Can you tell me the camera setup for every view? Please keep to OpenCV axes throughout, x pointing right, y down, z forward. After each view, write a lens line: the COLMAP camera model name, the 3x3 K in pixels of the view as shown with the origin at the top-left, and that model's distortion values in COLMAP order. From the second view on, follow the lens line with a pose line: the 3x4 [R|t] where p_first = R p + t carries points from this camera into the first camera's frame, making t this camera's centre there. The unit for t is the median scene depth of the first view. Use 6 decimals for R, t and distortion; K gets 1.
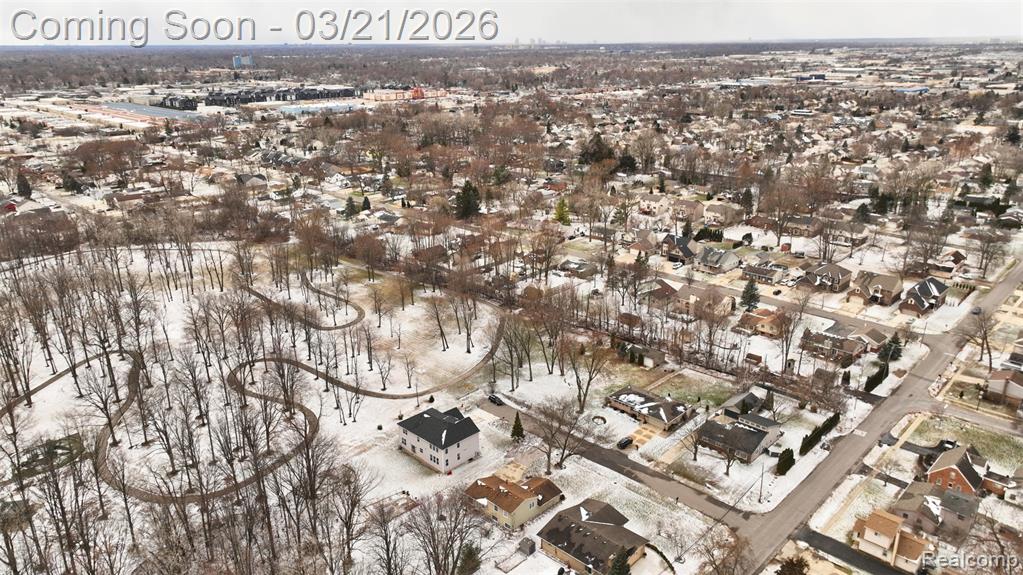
lens RADIAL K [[719.6, 0, 512.9], [0, 719.6, 287.8], [0, 0, 1]] dist [0.010777, 0.002510]
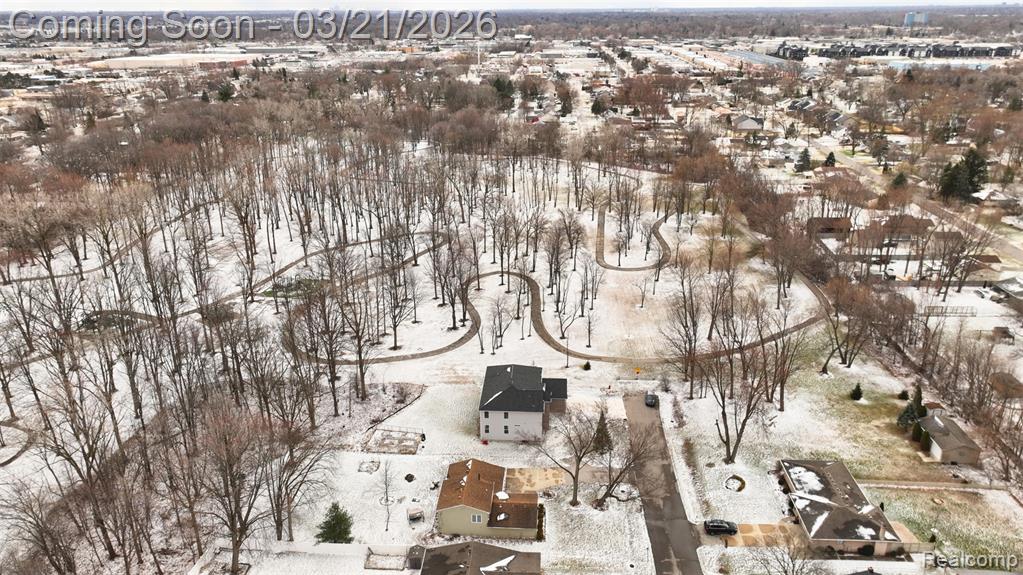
lens RADIAL K [[719.6, 0, 512.9], [0, 719.6, 287.8], [0, 0, 1]] dist [0.010777, 0.002510]
pose [[0.652429, 0.276974, -0.705423, 0.437073], [-0.244292, 0.957998, 0.150204, -0.032968], [0.717396, 0.074332, 0.692688, 0.447342]]
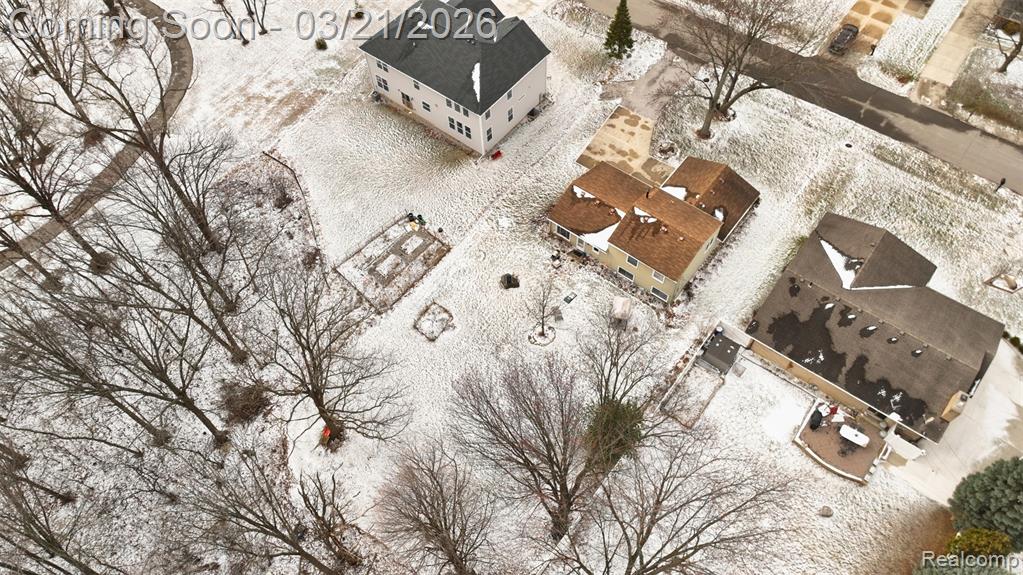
lens RADIAL K [[719.6, 0, 512.9], [0, 719.6, 287.8], [0, 0, 1]] dist [0.010777, 0.002510]
pose [[0.994409, -0.100630, 0.031993, -0.098893], [0.058378, 0.776391, 0.627542, 0.030982], [-0.087988, -0.622166, 0.777925, 0.568621]]
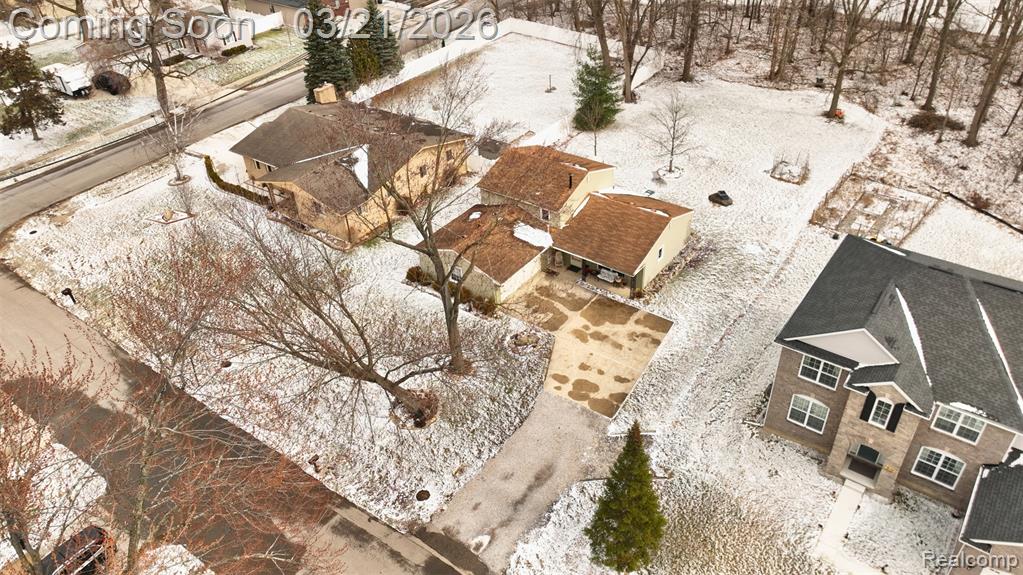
lens RADIAL K [[719.6, 0, 512.9], [0, 719.6, 287.8], [0, 0, 1]] dist [0.010777, 0.002510]
pose [[-0.990659, 0.115693, -0.072183, 0.044081], [0.005523, 0.562946, 0.826475, 0.016441], [0.136252, 0.818356, -0.558326, 1.105934]]
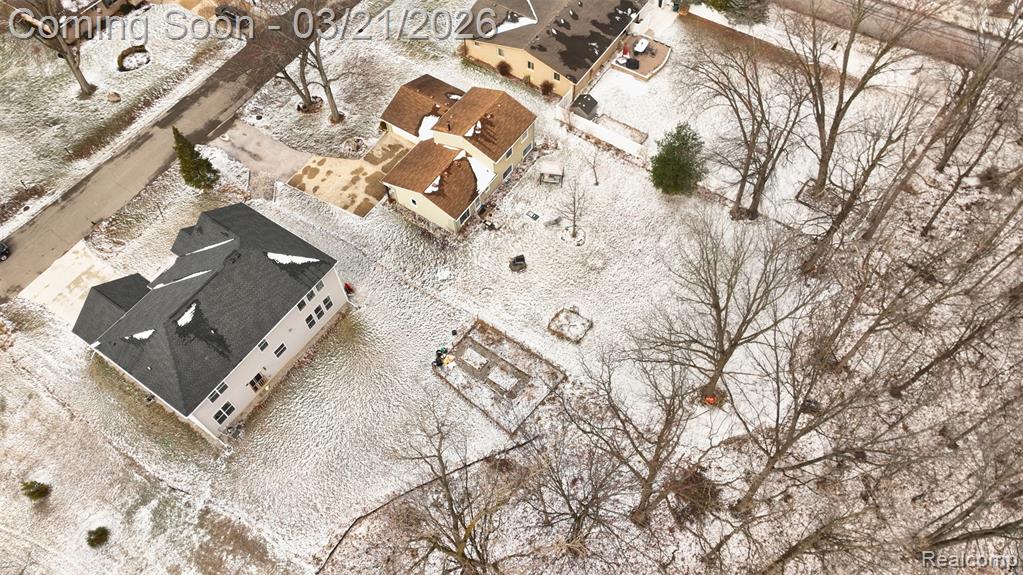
lens RADIAL K [[719.6, 0, 512.9], [0, 719.6, 287.8], [0, 0, 1]] dist [0.010777, 0.002510]
pose [[-0.168404, -0.829934, 0.531836, -0.314506], [0.349915, 0.454070, 0.819378, -0.044336], [-0.921520, 0.324084, 0.213939, 0.808193]]
